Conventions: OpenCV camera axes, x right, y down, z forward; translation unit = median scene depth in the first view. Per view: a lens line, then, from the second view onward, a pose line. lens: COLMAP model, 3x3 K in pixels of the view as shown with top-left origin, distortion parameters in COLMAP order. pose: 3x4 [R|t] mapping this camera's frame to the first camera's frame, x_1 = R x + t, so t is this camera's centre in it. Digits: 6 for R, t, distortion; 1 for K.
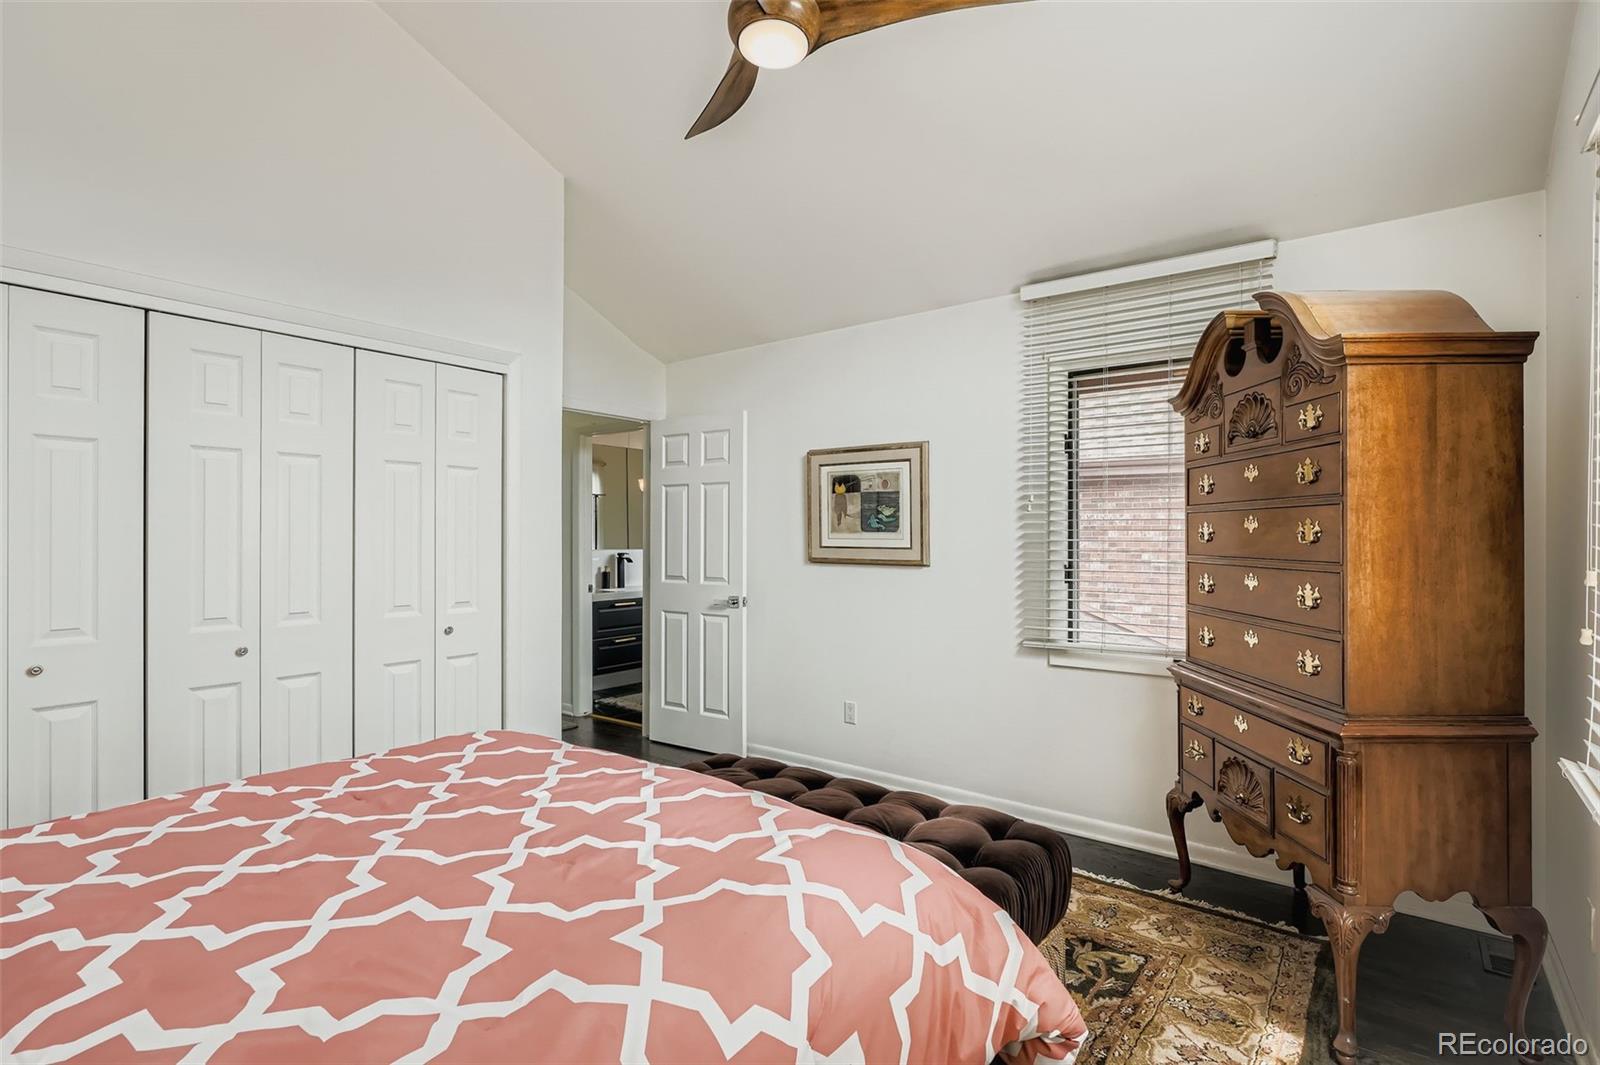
lens RADIAL K [[778.3, 0, 808.5], [0, 778.3, 532.8], [0, 0, 1]] dist [-0.004535, 0.000397]
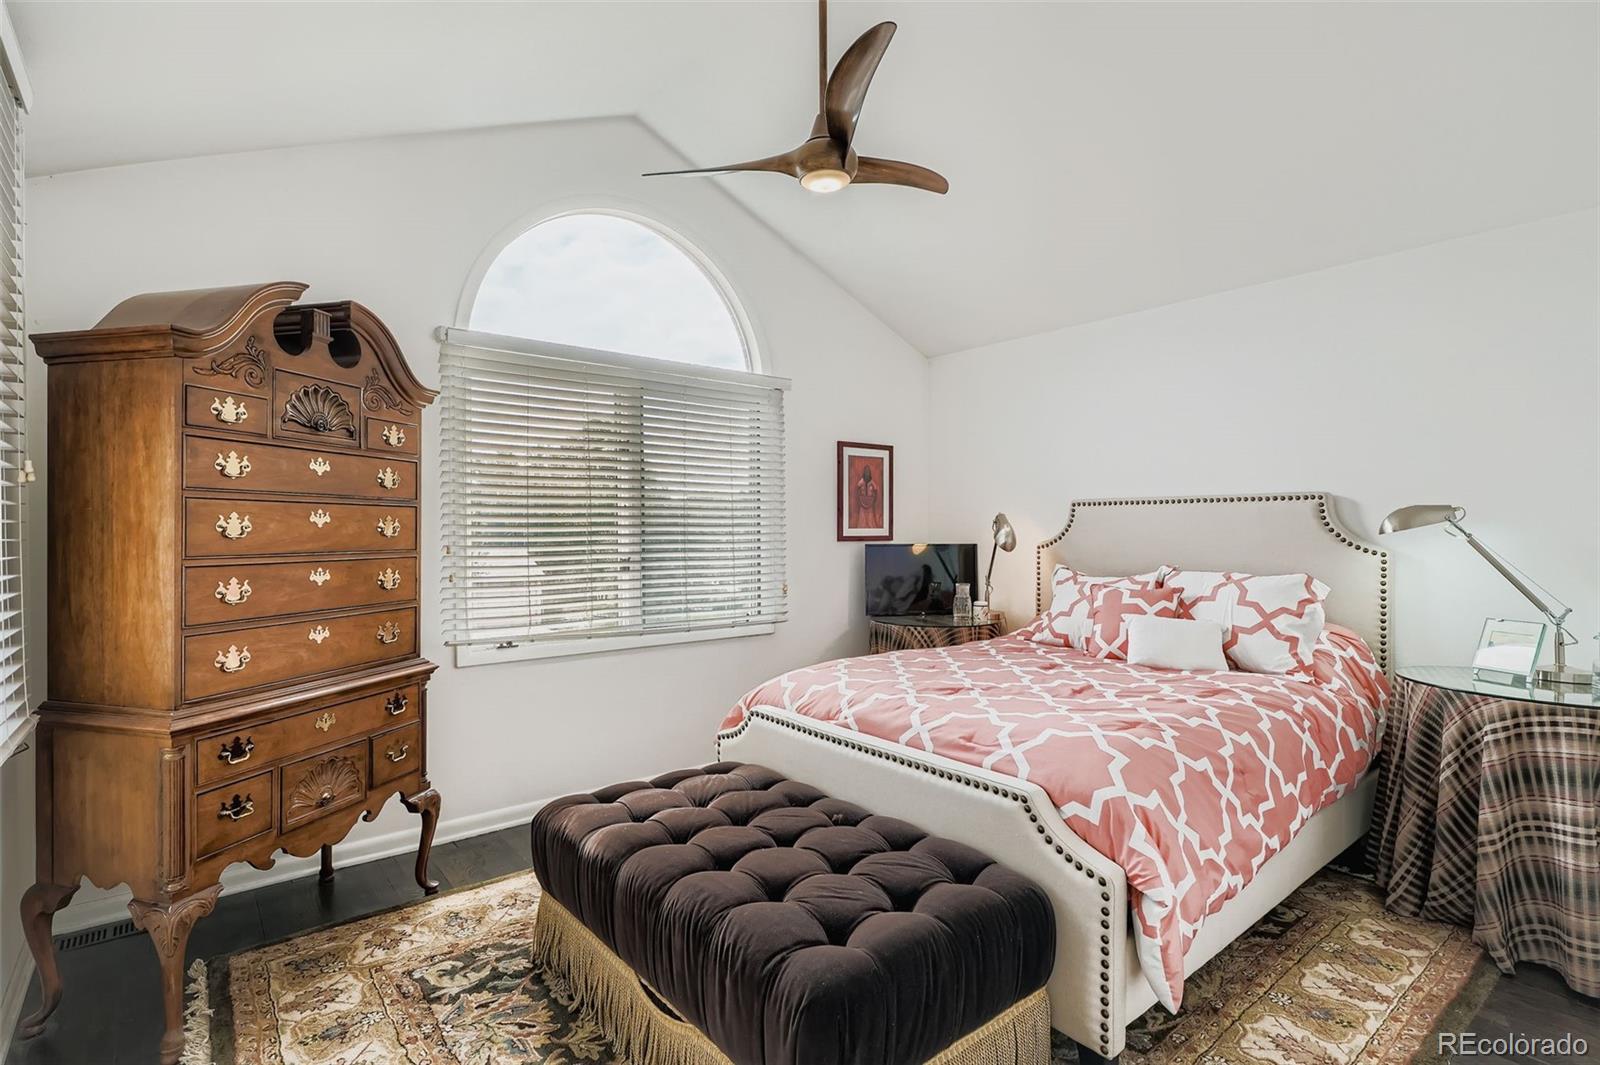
lens RADIAL K [[778.3, 0, 798.6], [0, 778.3, 532.8], [0, 0, 1]] dist [-0.004535, 0.000397]
pose [[-0.974474, -0.002172, 0.224489, -0.252160], [-0.002341, 0.999997, -0.000487, 0.007151], [-0.224487, -0.001000, -0.974476, 1.897803]]
